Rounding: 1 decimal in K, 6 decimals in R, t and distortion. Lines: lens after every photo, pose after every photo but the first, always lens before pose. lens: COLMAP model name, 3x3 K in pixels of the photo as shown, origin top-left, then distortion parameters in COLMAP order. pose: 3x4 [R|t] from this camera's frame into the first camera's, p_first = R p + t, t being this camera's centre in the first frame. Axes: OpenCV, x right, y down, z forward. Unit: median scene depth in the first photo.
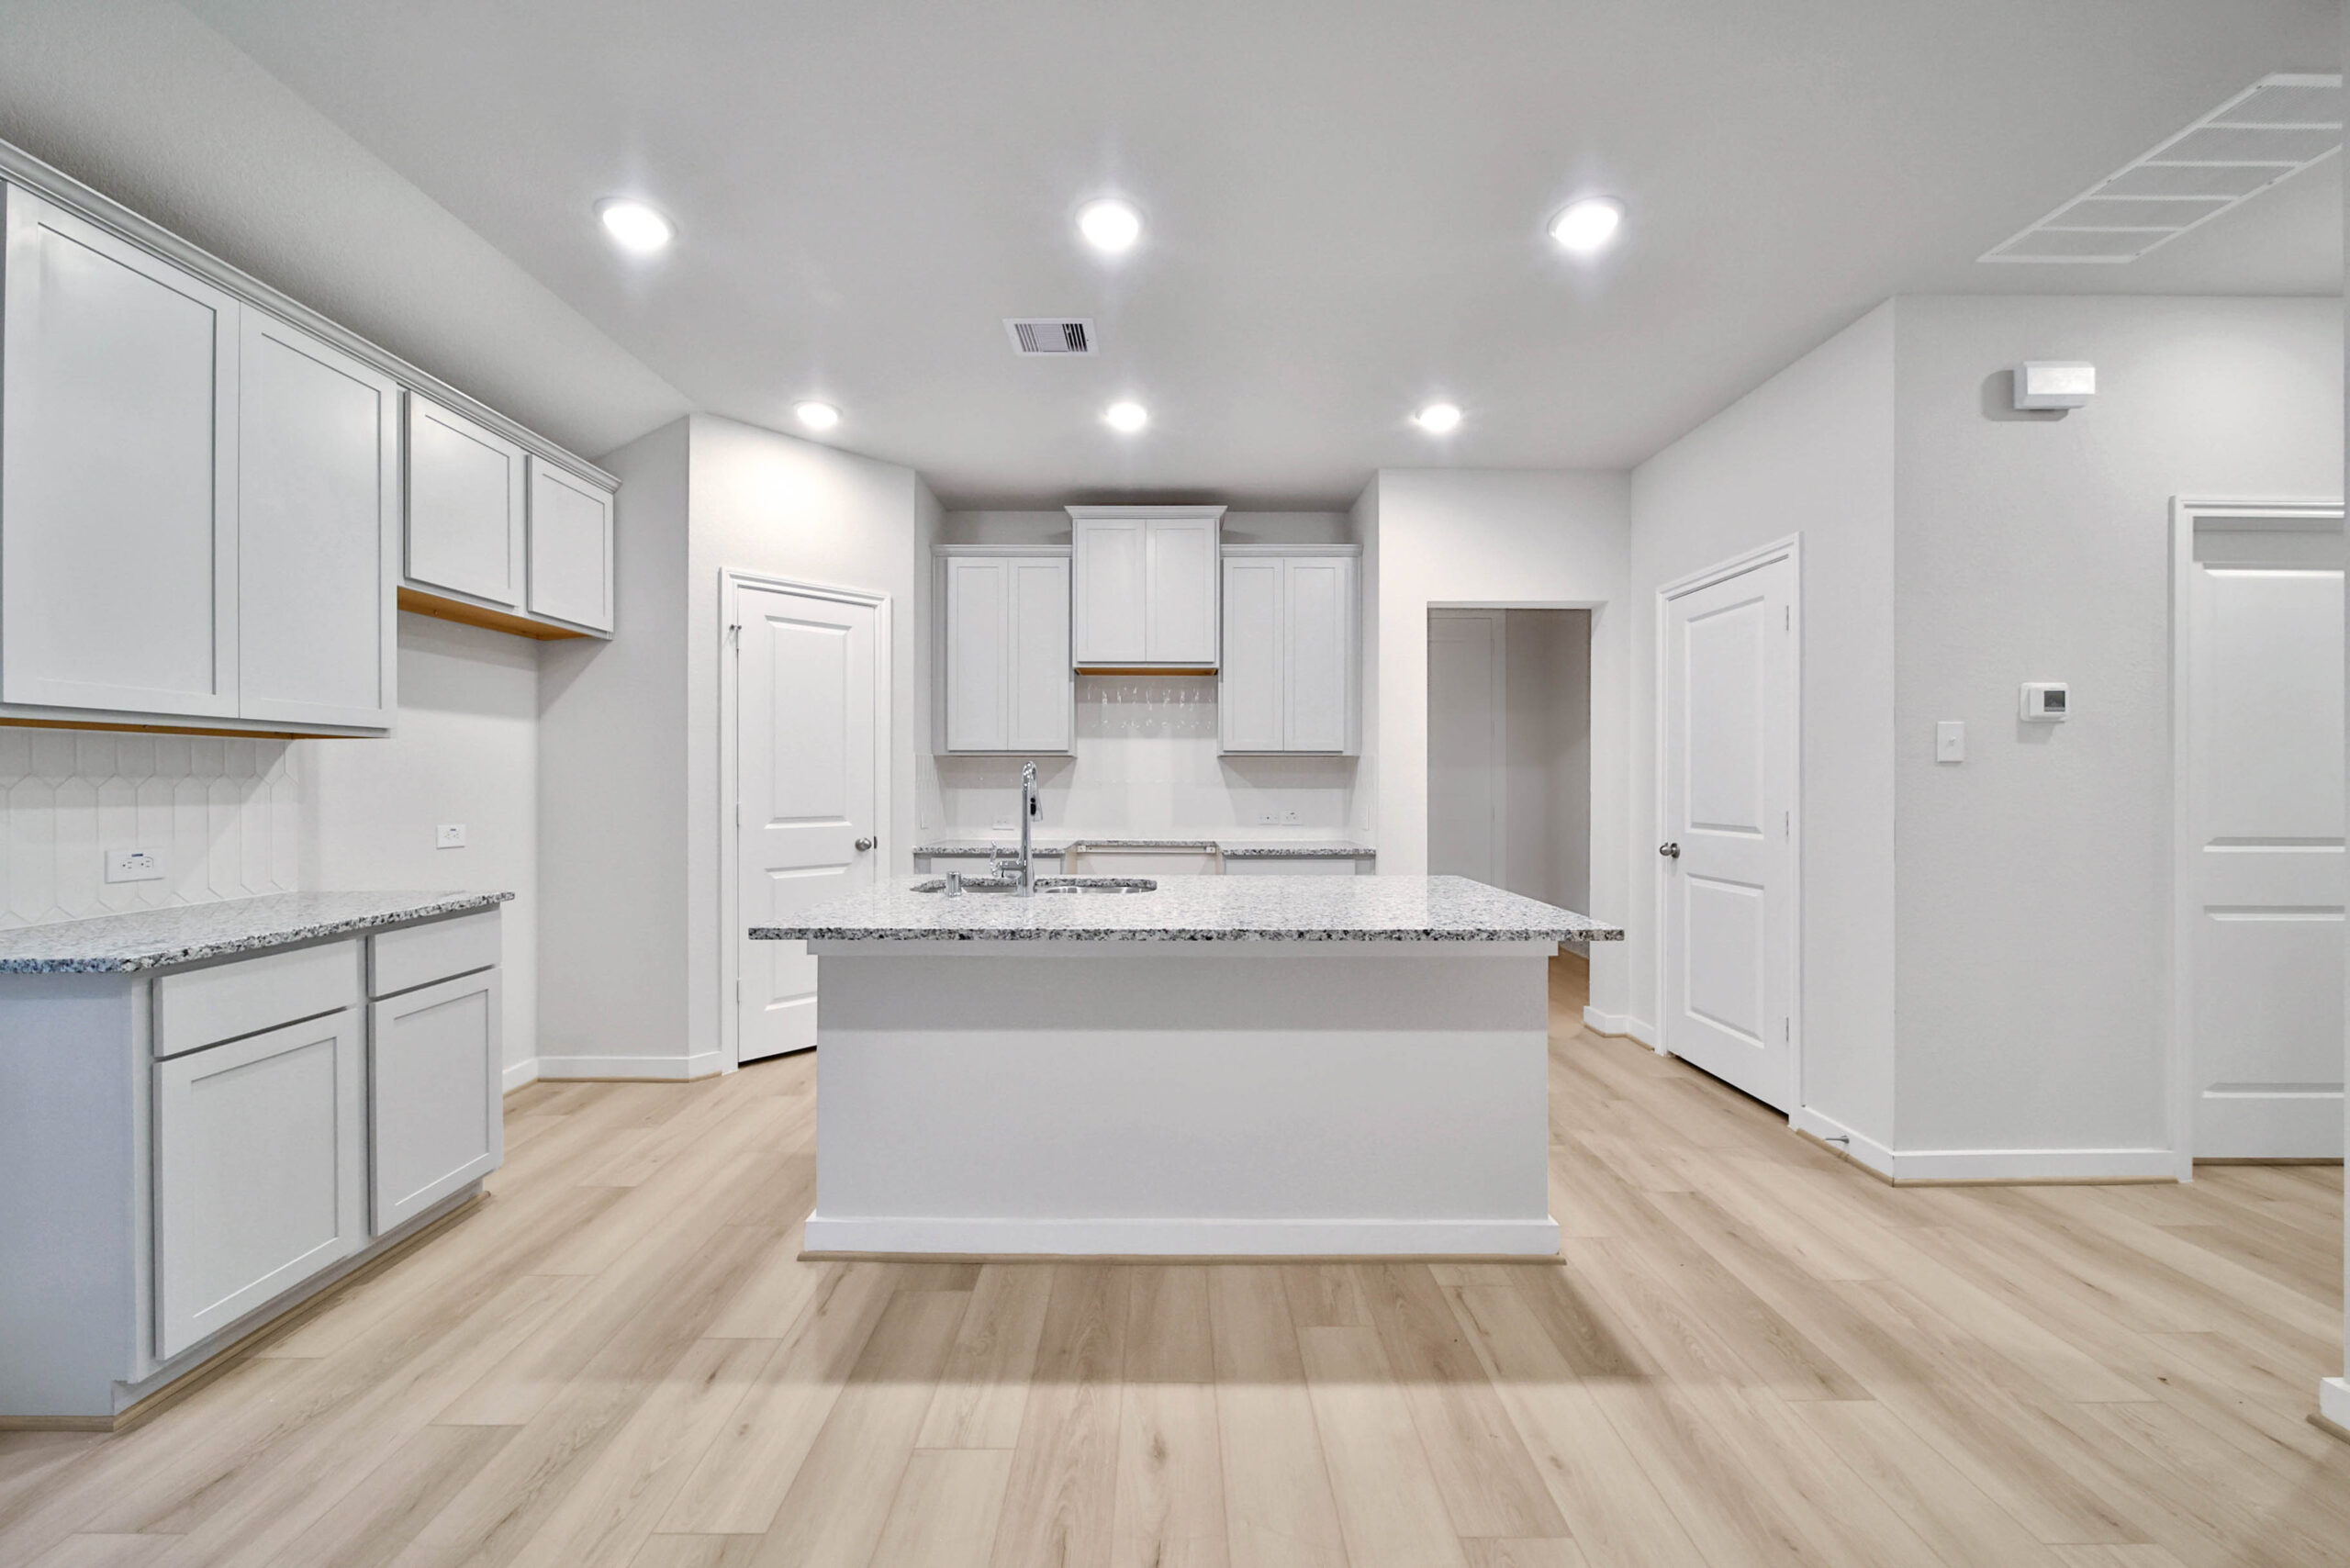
lens RADIAL K [[870.8, 0, 1174.1], [0, 870.8, 780.3], [0, 0, 1]] dist [-0.003088, -0.000361]
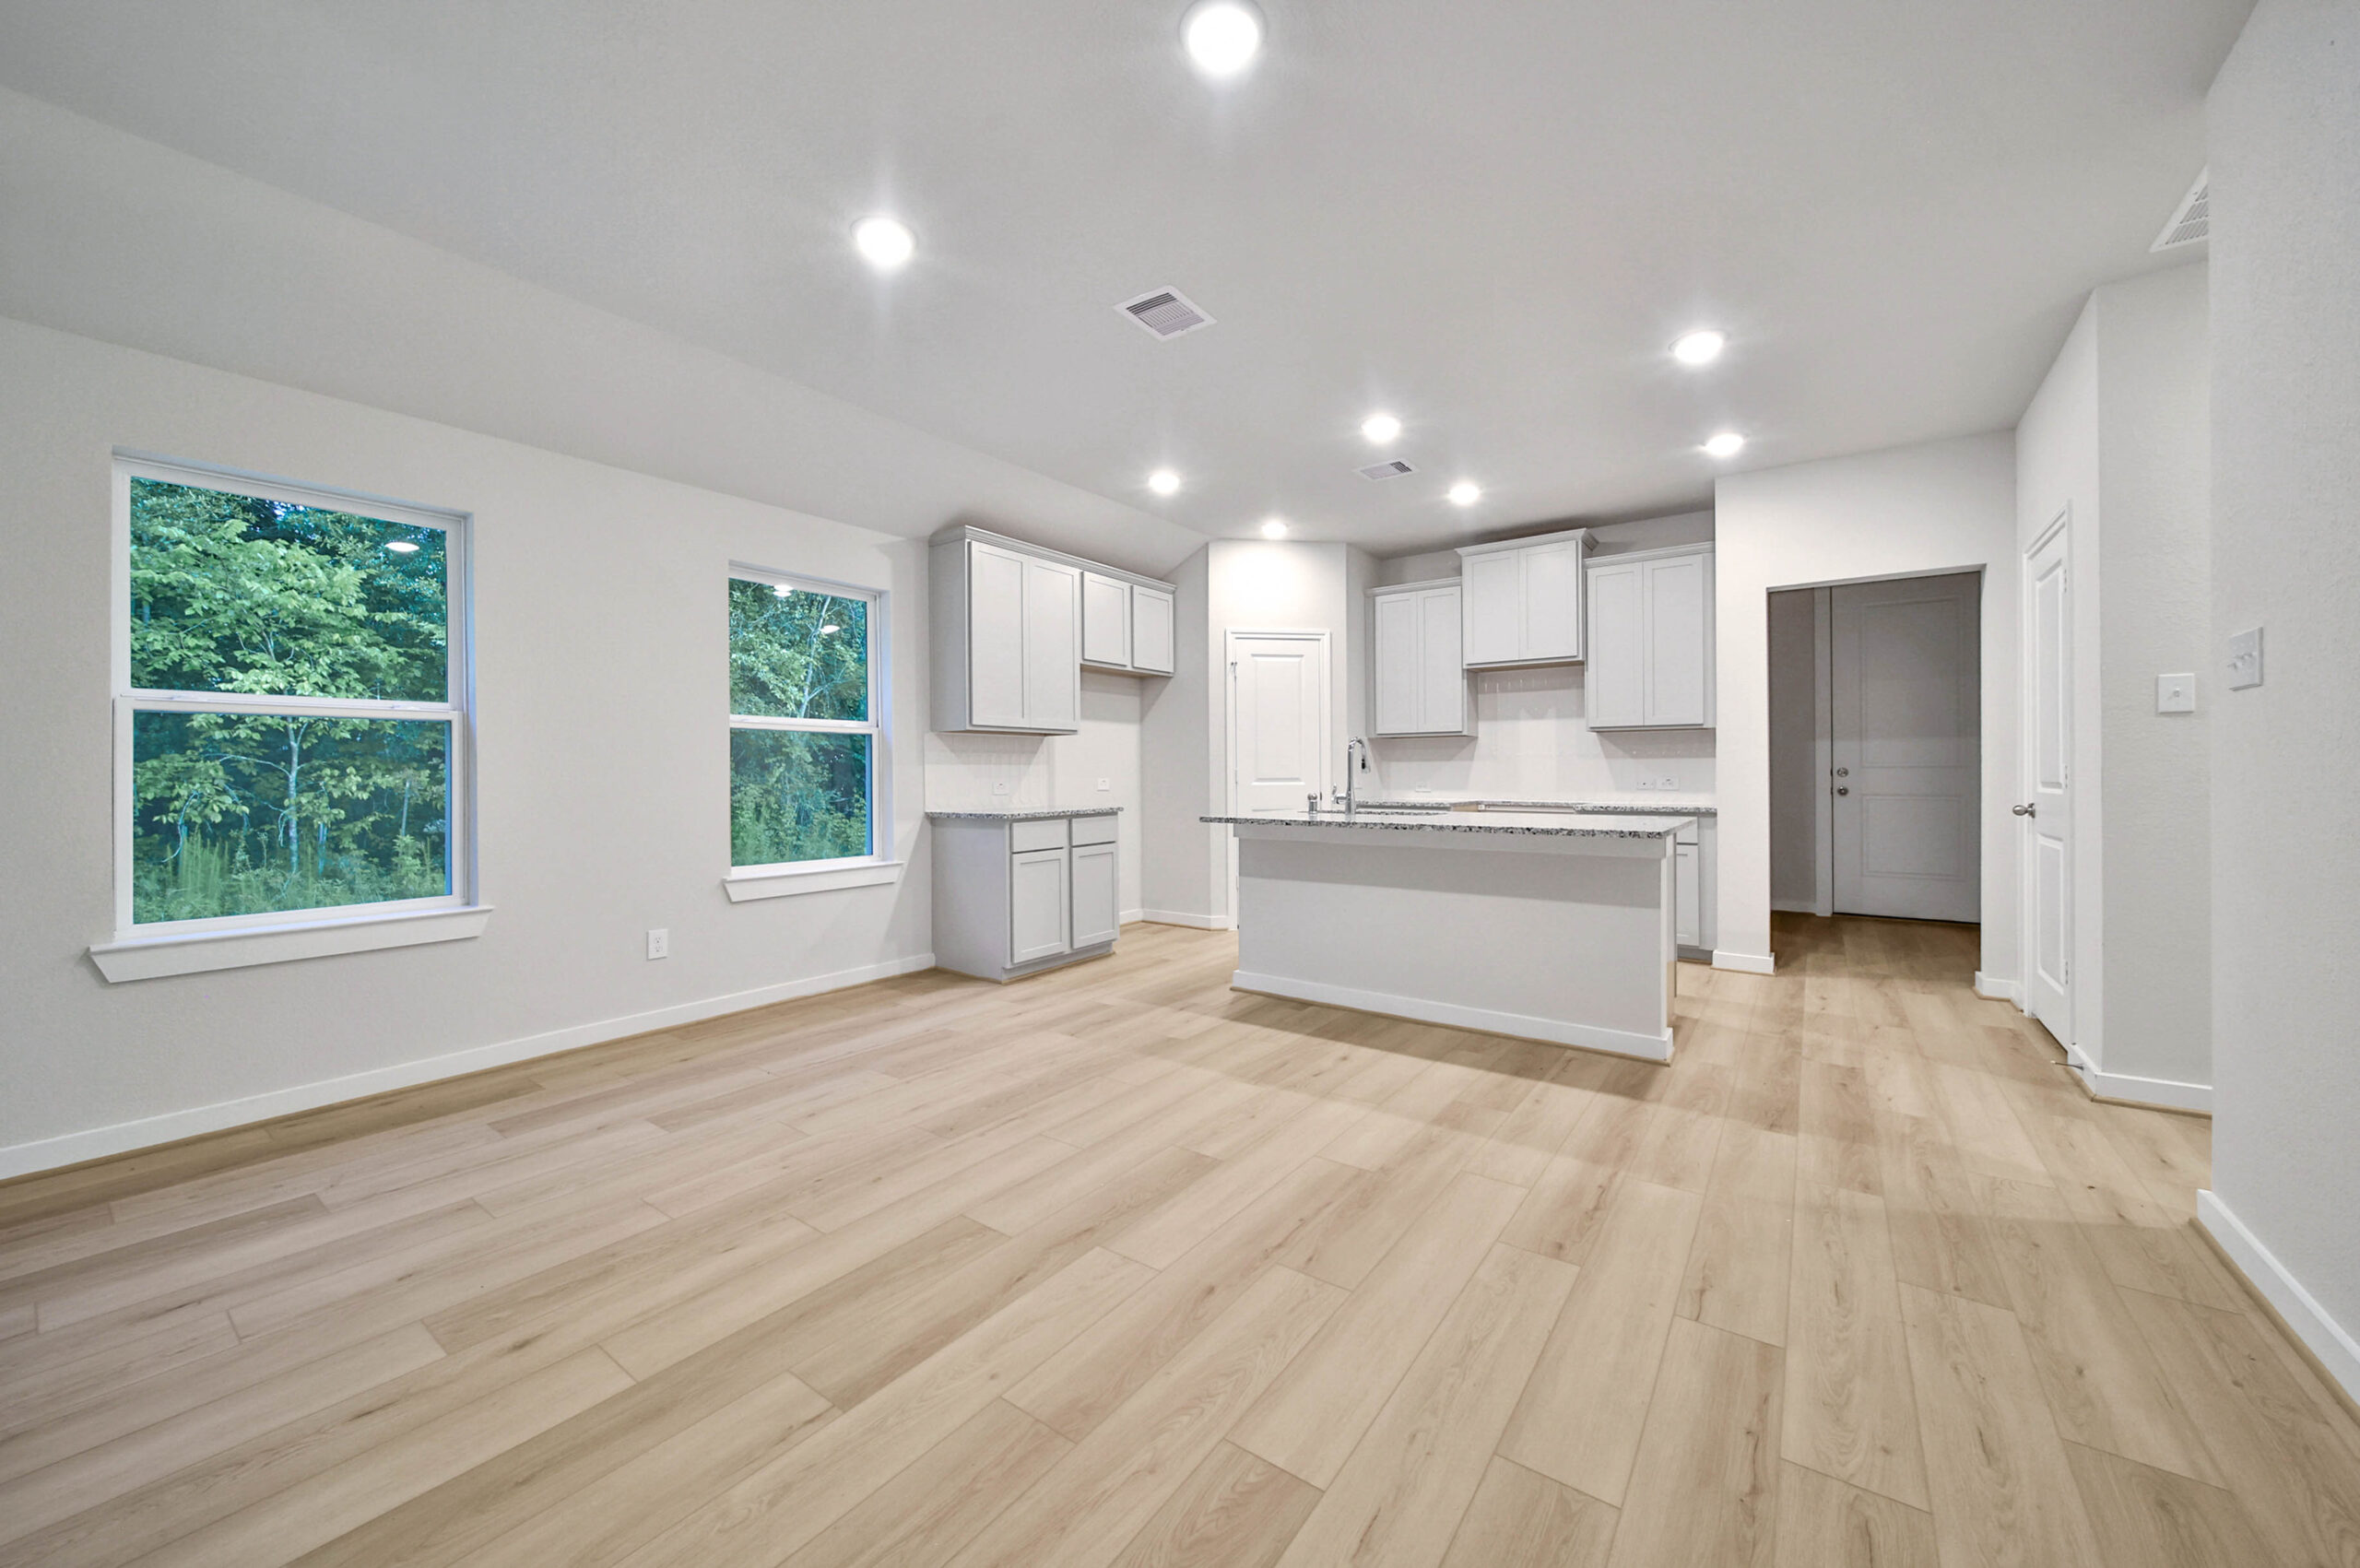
lens RADIAL K [[874.5, 0, 1179.7], [0, 874.5, 781.2], [0, 0, 1]] dist [-0.003088, -0.000361]
pose [[0.806710, -0.000058, -0.590948, 0.480218], [0.006901, 0.999933, 0.009322, 0.039639], [0.590907, -0.011599, 0.806656, -0.495539]]
